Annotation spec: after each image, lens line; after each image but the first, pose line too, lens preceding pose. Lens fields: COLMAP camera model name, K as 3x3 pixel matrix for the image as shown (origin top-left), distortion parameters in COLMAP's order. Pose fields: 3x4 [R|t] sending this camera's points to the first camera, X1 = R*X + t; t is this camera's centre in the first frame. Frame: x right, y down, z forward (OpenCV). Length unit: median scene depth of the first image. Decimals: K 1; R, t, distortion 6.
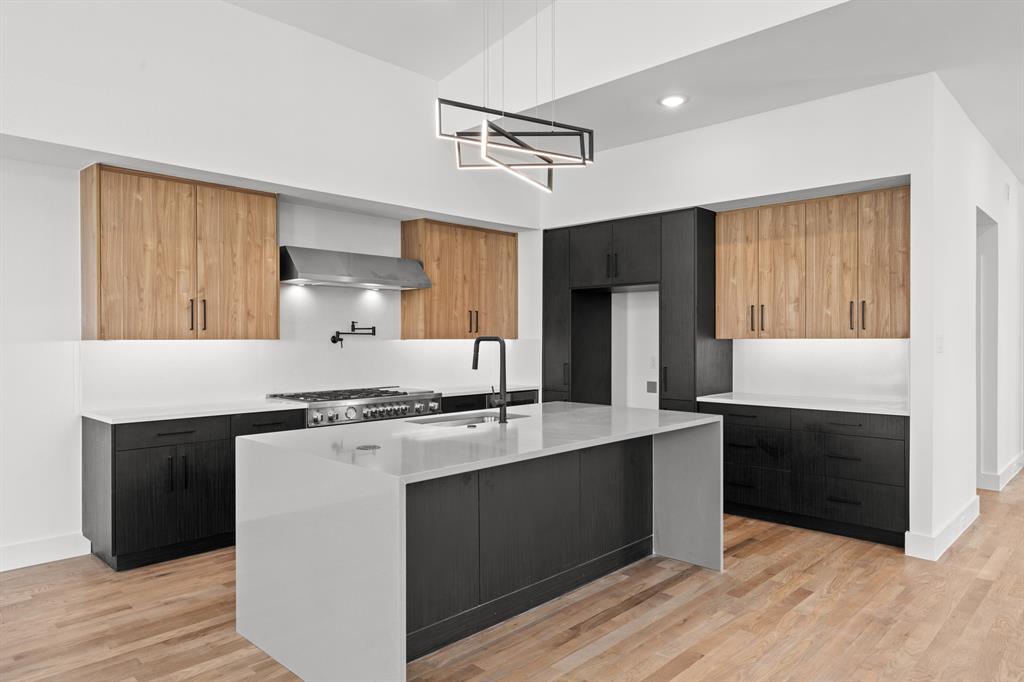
lens RADIAL K [[650.1, 0, 504.6], [0, 650.1, 340.0], [0, 0, 1]] dist [-0.004578, 0.005948]
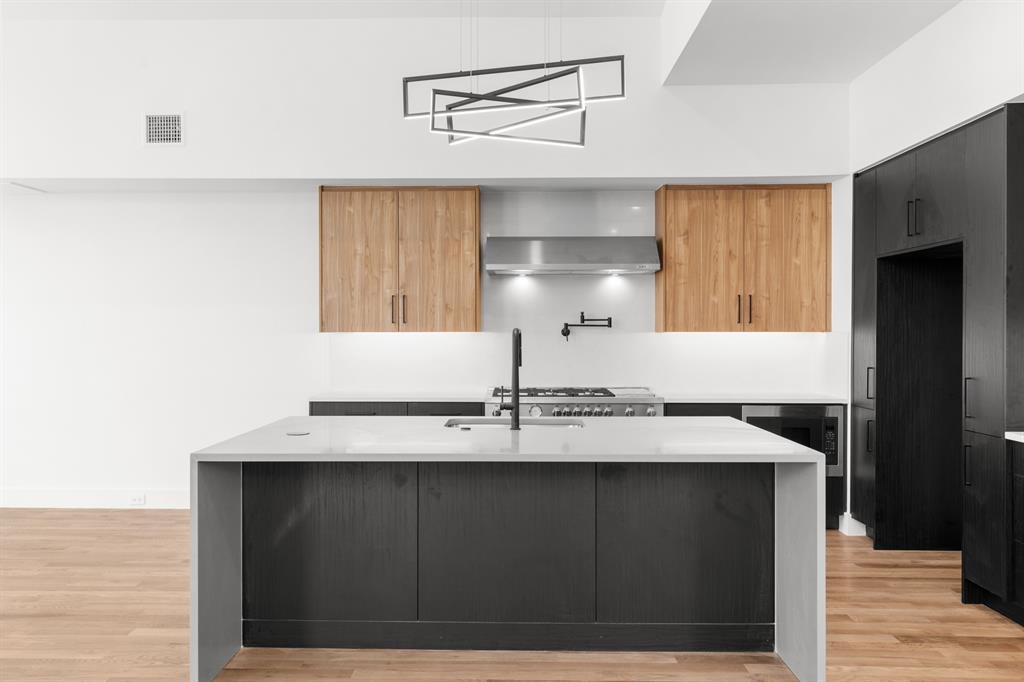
lens RADIAL K [[767.4, 0, 503.8], [0, 767.4, 337.1], [0, 0, 1]] dist [0.007191, 0.002802]
pose [[0.684526, 0.006121, -0.728963, 0.553469], [-0.001616, 0.999975, 0.006879, -0.001037], [0.728987, -0.003531, 0.684518, 0.228178]]
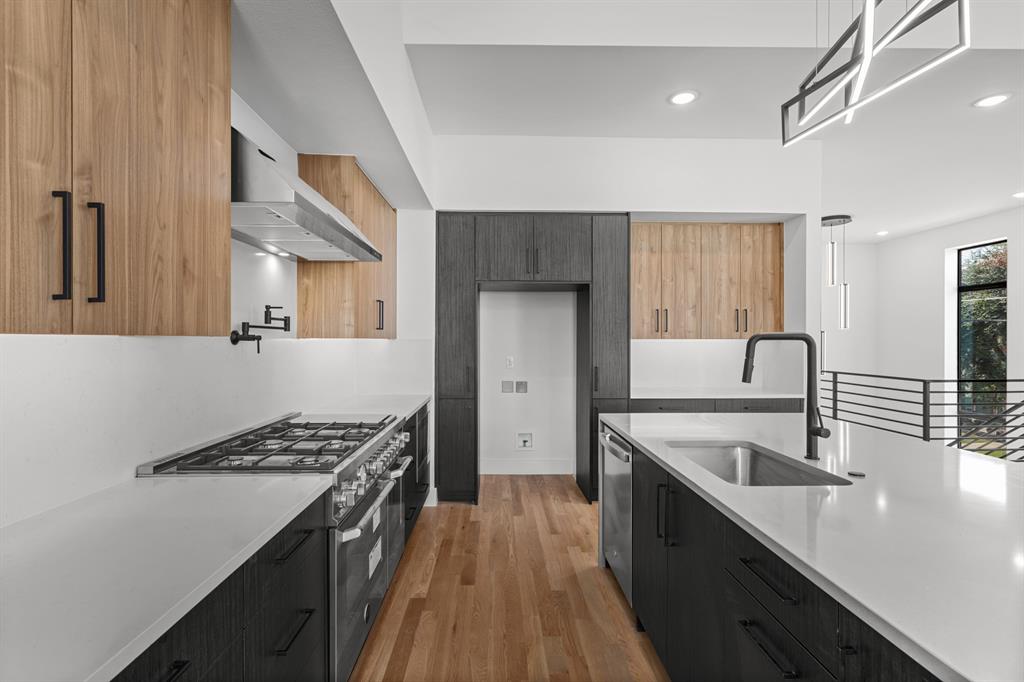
lens RADIAL K [[493.8, 0, 503.8], [0, 493.8, 338.6], [0, 0, 1]] dist [0.011531, 0.001103]
pose [[0.705649, 0.004341, 0.708549, -0.463711], [-0.001027, 0.999986, -0.005103, 0.002263], [-0.708561, 0.002873, 0.705644, 0.658413]]
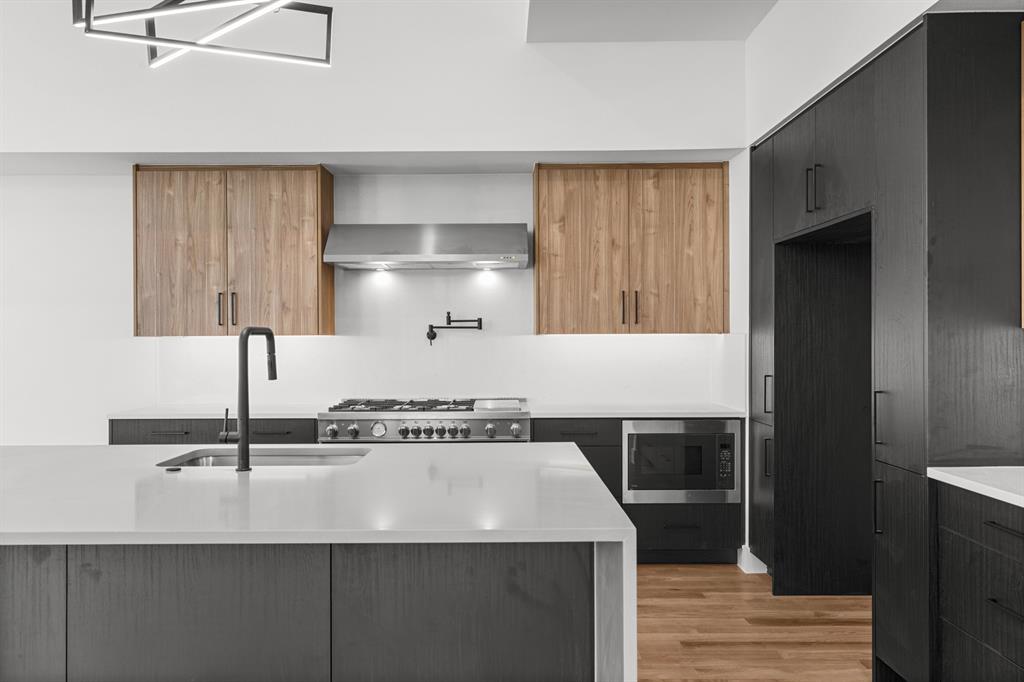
lens RADIAL K [[684.5, 0, 501.9], [0, 684.5, 340.4], [0, 0, 1]] dist [-0.005749, 0.009827]
pose [[0.699380, 0.000299, -0.714750, 0.473875], [0.002497, 0.999993, 0.002861, 0.004165], [0.714746, -0.003786, 0.699374, 0.556205]]
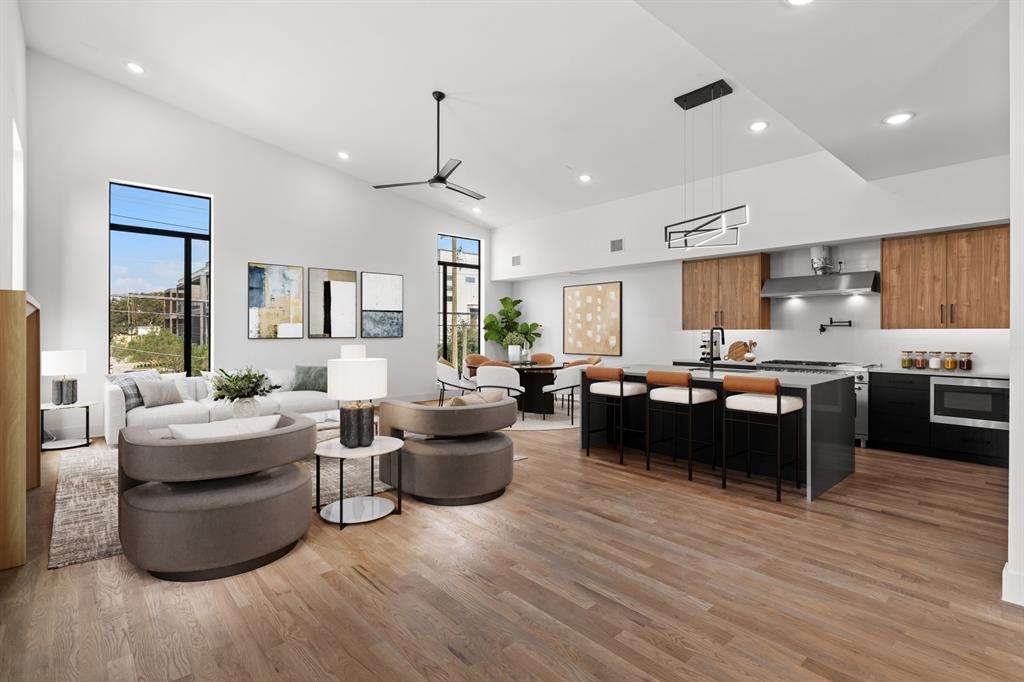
lens RADIAL K [[493.8, 0, 514.3], [0, 493.8, 331.6], [0, 0, 1]] dist [0.011531, 0.001103]
pose [[-0.055104, 0.000099, -0.998481, 1.159513], [-0.001380, 0.999999, 0.000175, 0.006023], [0.998480, 0.001387, -0.055104, 0.374631]]
